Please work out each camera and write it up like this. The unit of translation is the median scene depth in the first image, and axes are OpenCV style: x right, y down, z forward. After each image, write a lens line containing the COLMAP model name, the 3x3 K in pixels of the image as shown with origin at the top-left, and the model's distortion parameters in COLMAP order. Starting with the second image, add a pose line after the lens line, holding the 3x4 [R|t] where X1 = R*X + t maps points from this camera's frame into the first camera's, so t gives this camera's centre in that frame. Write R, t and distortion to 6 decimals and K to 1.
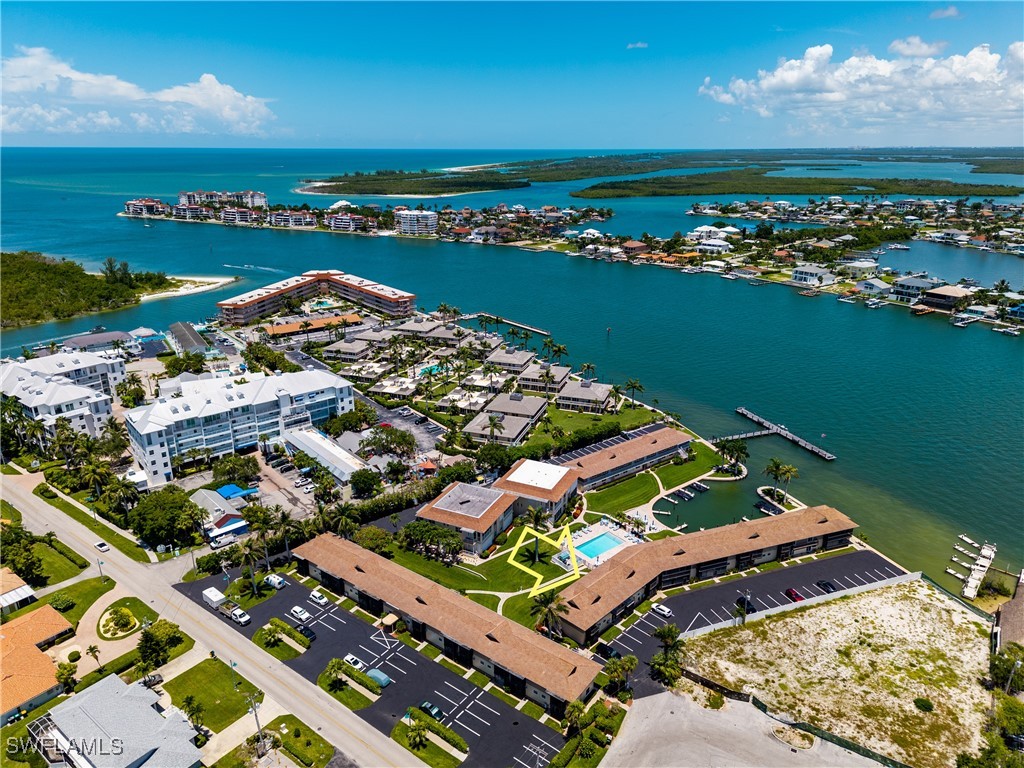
lens RADIAL K [[676.3, 0, 512.0], [0, 676.3, 384.0], [0, 0, 1]] dist [0.033339, -0.026101]
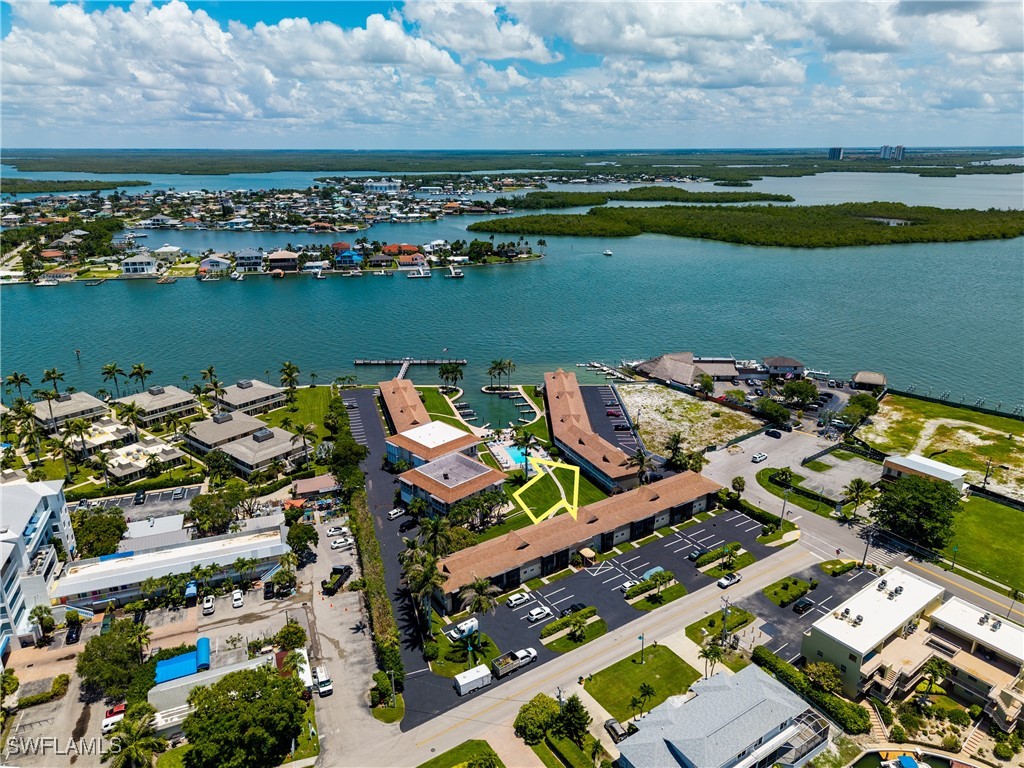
lens RADIAL K [[676.3, 0, 512.0], [0, 676.3, 384.0], [0, 0, 1]] dist [0.033339, -0.026101]
pose [[0.342641, -0.308309, 0.887436, -0.933120], [0.309404, 0.928951, 0.203271, -0.122347], [-0.887055, 0.204927, 0.413689, 0.550480]]
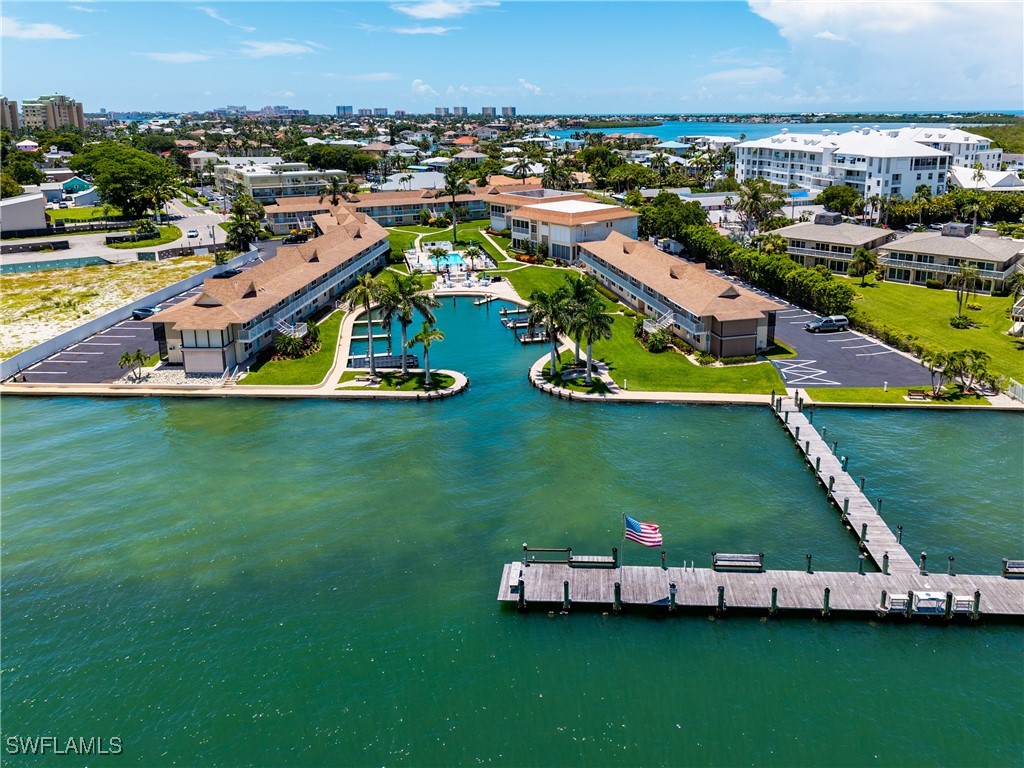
lens RADIAL K [[717.9, 0, 557.1], [0, 717.9, 262.3], [0, 0, 1]] dist [0.021440, -0.001930]
pose [[-0.373967, 0.172411, -0.911276, 0.909676], [-0.303501, 0.905718, 0.295909, -0.059349], [0.876376, 0.387234, -0.286381, 1.455838]]
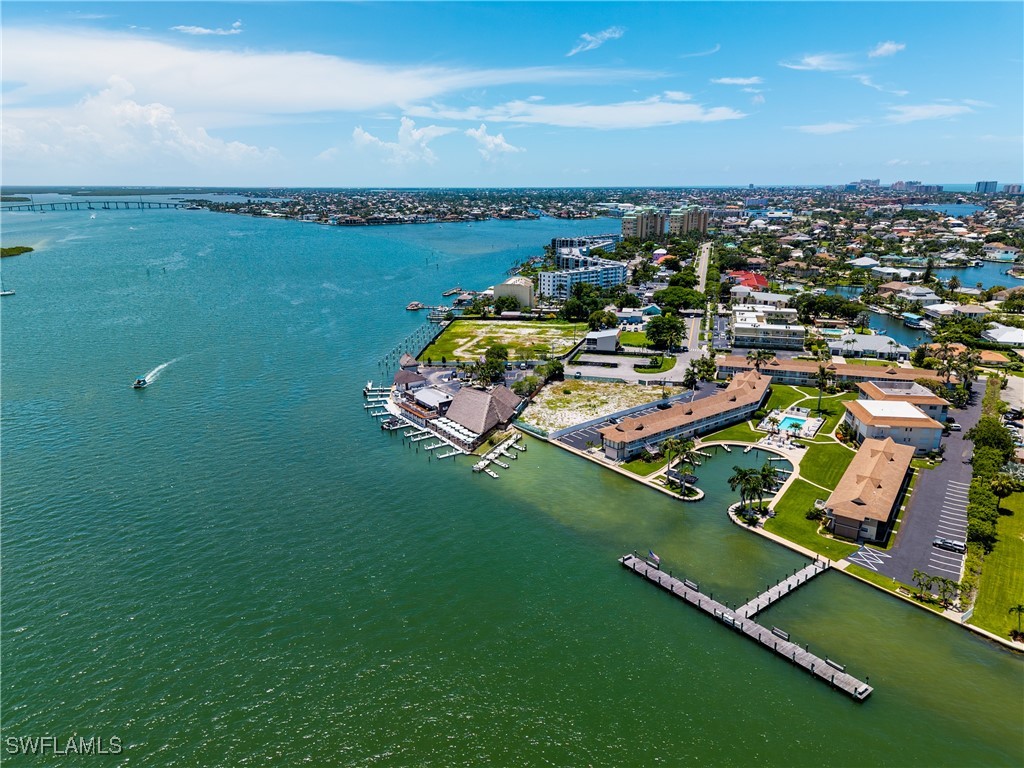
lens RADIAL K [[676.3, 0, 512.0], [0, 676.3, 384.0], [0, 0, 1]] dist [0.033339, -0.026101]
pose [[-0.953211, 0.073809, -0.293156, 1.039191], [-0.106240, 0.826092, 0.553431, -0.466319], [0.283022, 0.558681, -0.779599, 1.882996]]
